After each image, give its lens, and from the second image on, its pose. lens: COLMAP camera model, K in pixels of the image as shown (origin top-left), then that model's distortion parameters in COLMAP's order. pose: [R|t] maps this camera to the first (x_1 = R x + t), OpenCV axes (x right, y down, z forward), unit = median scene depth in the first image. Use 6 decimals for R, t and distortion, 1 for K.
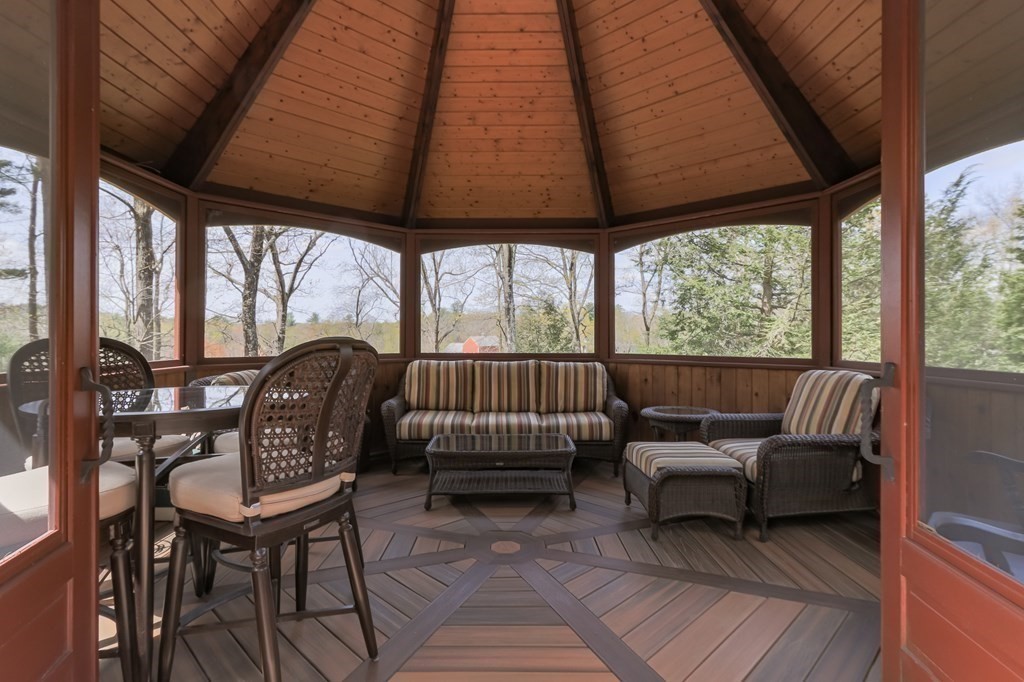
lens RADIAL K [[567.6, 0, 512.0], [0, 567.6, 341.0], [0, 0, 1]] dist [-0.014440, -0.000416]
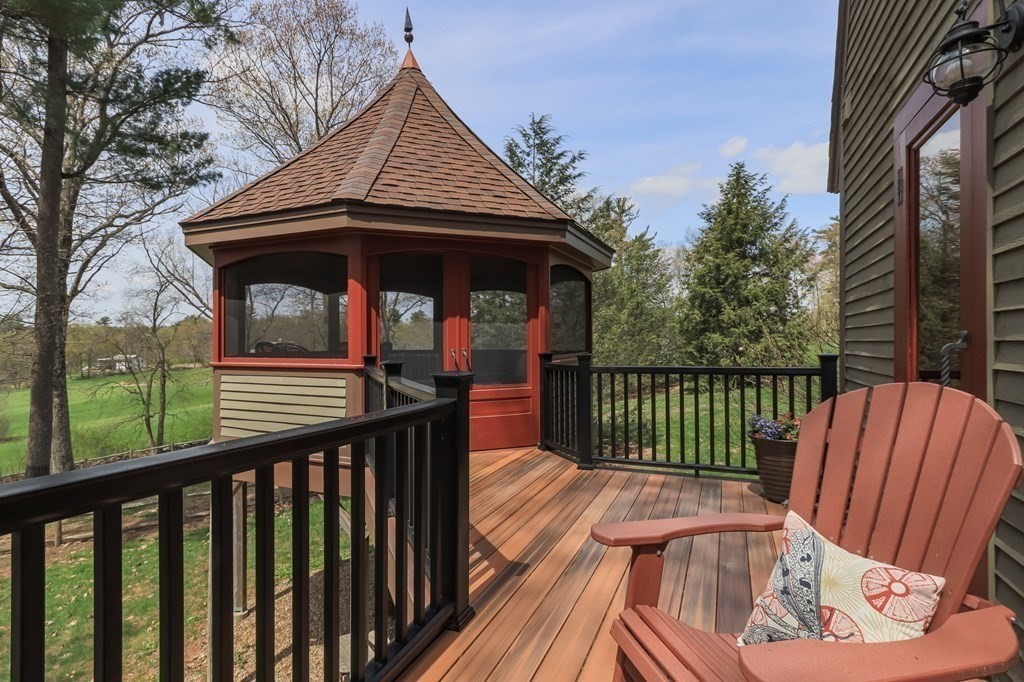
lens RADIAL K [[567.6, 0, 512.0], [0, 567.6, 341.0], [0, 0, 1]] dist [-0.014440, -0.000416]
pose [[0.940773, -0.003829, 0.339016, -0.029373], [0.006680, 0.999951, -0.007244, 0.000847], [-0.338972, 0.009079, 0.940753, -0.105703]]
